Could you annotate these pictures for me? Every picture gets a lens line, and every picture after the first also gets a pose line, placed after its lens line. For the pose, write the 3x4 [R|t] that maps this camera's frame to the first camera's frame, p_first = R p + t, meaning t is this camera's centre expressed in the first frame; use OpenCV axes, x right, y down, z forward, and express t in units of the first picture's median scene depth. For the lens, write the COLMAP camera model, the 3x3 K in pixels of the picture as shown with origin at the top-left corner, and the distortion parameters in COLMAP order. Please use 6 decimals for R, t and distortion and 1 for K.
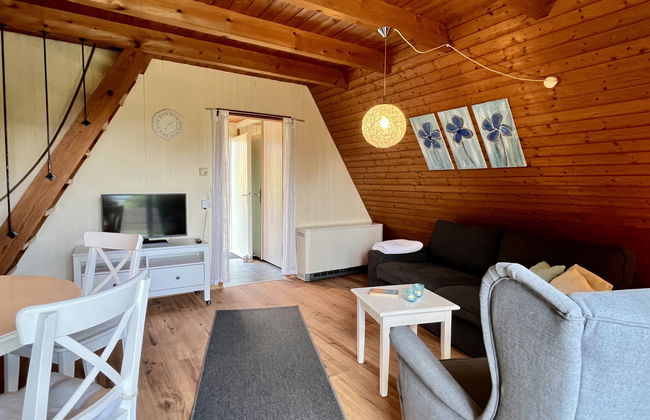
lens RADIAL K [[365.7, 0, 324.2], [0, 365.7, 206.0], [0, 0, 1]] dist [0.002373, 0.000111]
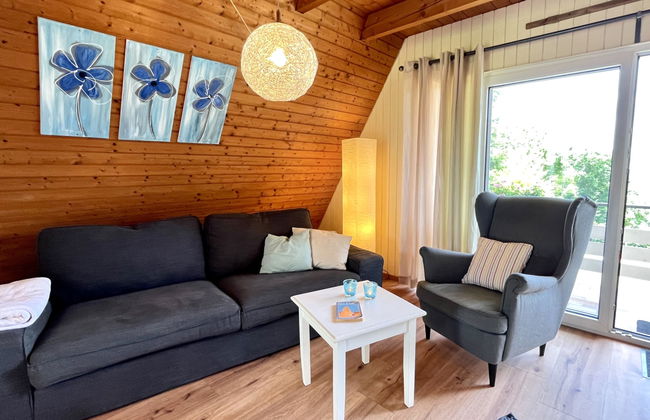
lens RADIAL K [[319.2, 0, 344.3], [0, 319.2, 201.7], [0, 0, 1]] dist [-0.001710, -0.001107]
pose [[-0.265578, -0.107045, 0.958128, -0.327819], [0.057592, 0.990280, 0.126601, -0.046833], [-0.962368, 0.088803, -0.256832, 0.897406]]
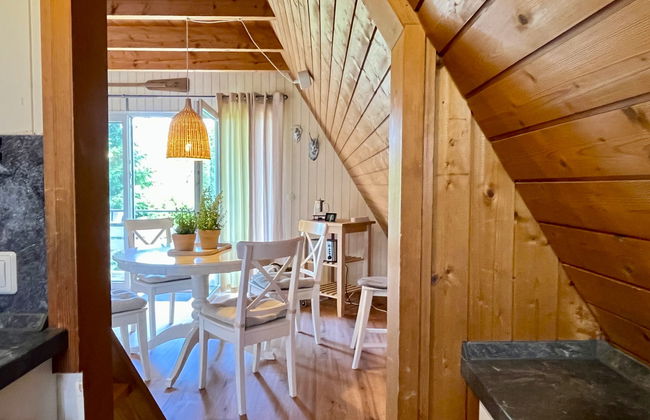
lens RADIAL K [[466.6, 0, 325.1], [0, 466.6, 208.3], [0, 0, 1]] dist [0.005690, 0.000659]
pose [[-0.850482, -0.038092, 0.524623, -1.291462], [0.022060, 0.993914, 0.107929, -0.076716], [-0.525541, 0.103365, -0.844466, 1.179299]]
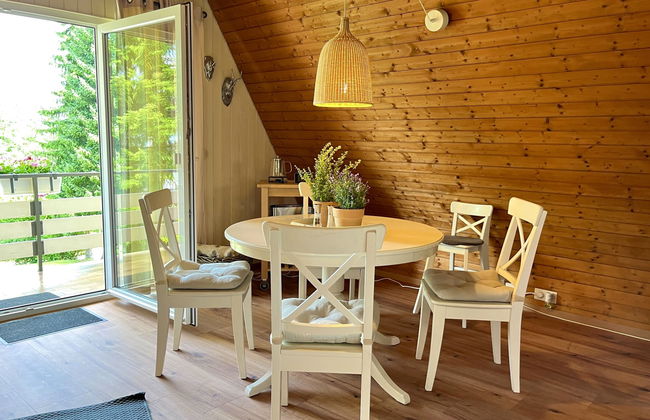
lens RADIAL K [[517.7, 0, 324.9], [0, 517.7, 212.7], [0, 0, 1]] dist [0.036308, -0.007185]
pose [[-0.963223, 0.007141, -0.268607, -0.250568], [-0.046721, 0.979969, 0.193593, -0.068567], [0.264609, 0.199023, -0.943595, 1.255261]]
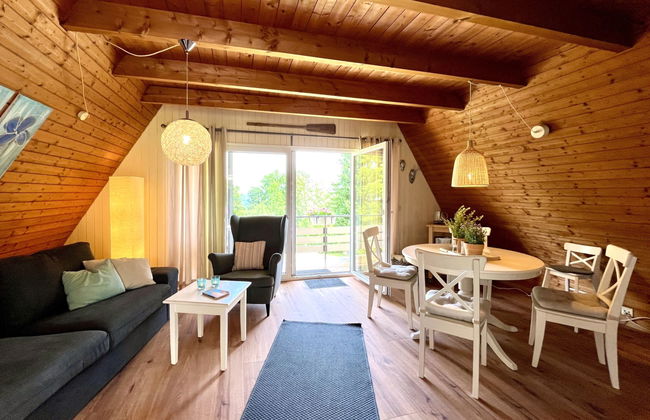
lens RADIAL K [[276.1, 0, 308.6], [0, 276.1, 197.2], [0, 0, 1]] dist [-0.001472, 0.000792]
pose [[-0.952633, -0.016381, 0.303680, -0.301232], [0.007339, 0.997019, 0.076804, -0.111366], [-0.304033, 0.075395, -0.949673, 1.357780]]
